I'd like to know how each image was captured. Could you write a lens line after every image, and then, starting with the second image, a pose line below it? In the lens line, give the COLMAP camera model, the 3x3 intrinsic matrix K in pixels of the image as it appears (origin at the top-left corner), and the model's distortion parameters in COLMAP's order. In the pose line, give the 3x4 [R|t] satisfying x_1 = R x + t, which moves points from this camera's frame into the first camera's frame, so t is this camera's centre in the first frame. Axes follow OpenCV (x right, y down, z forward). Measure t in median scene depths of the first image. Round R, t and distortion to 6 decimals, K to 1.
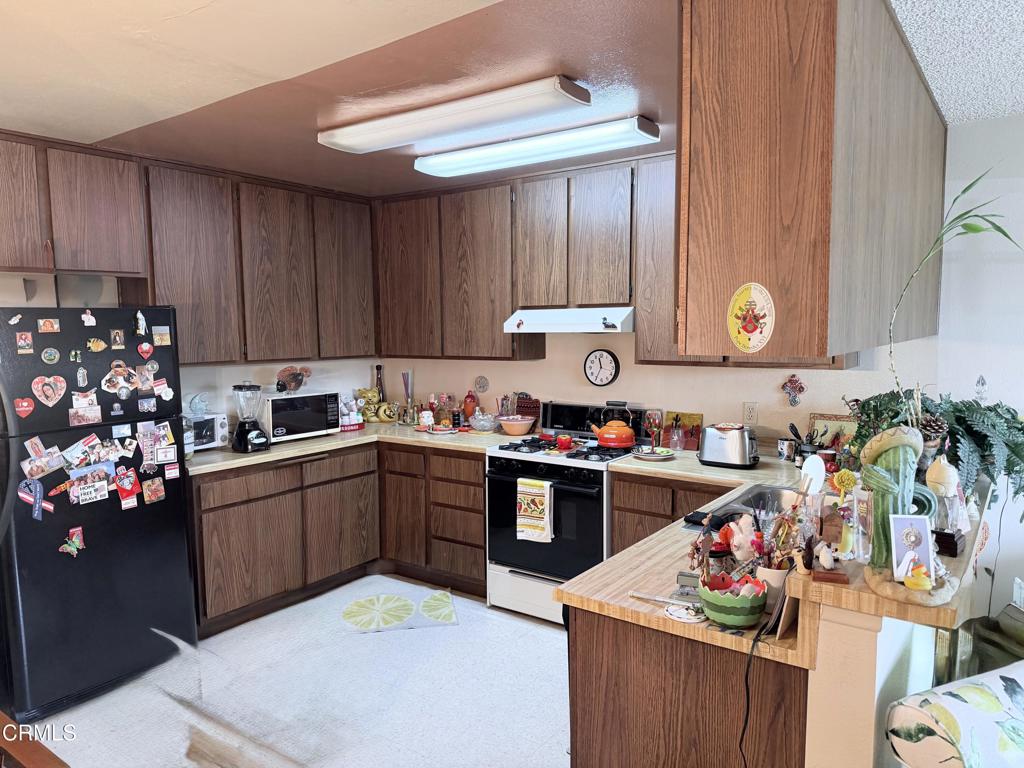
lens RADIAL K [[725.1, 0, 510.4], [0, 725.1, 373.6], [0, 0, 1]] dist [0.045015, -0.074432]
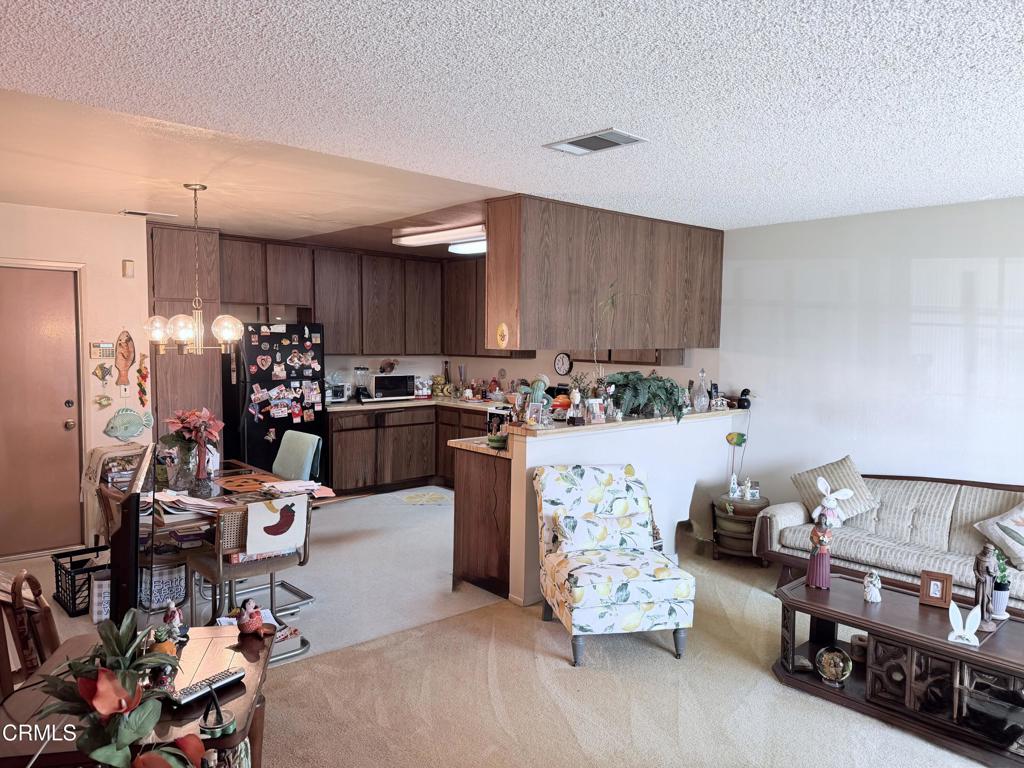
lens RADIAL K [[725.1, 0, 530.6], [0, 725.1, 369.1], [0, 0, 1]] dist [0.045015, -0.074432]
pose [[0.981725, 0.031887, -0.187615, 0.423397], [-0.036811, 0.999062, -0.022820, 0.050398], [0.186711, 0.029310, 0.981978, -0.750990]]
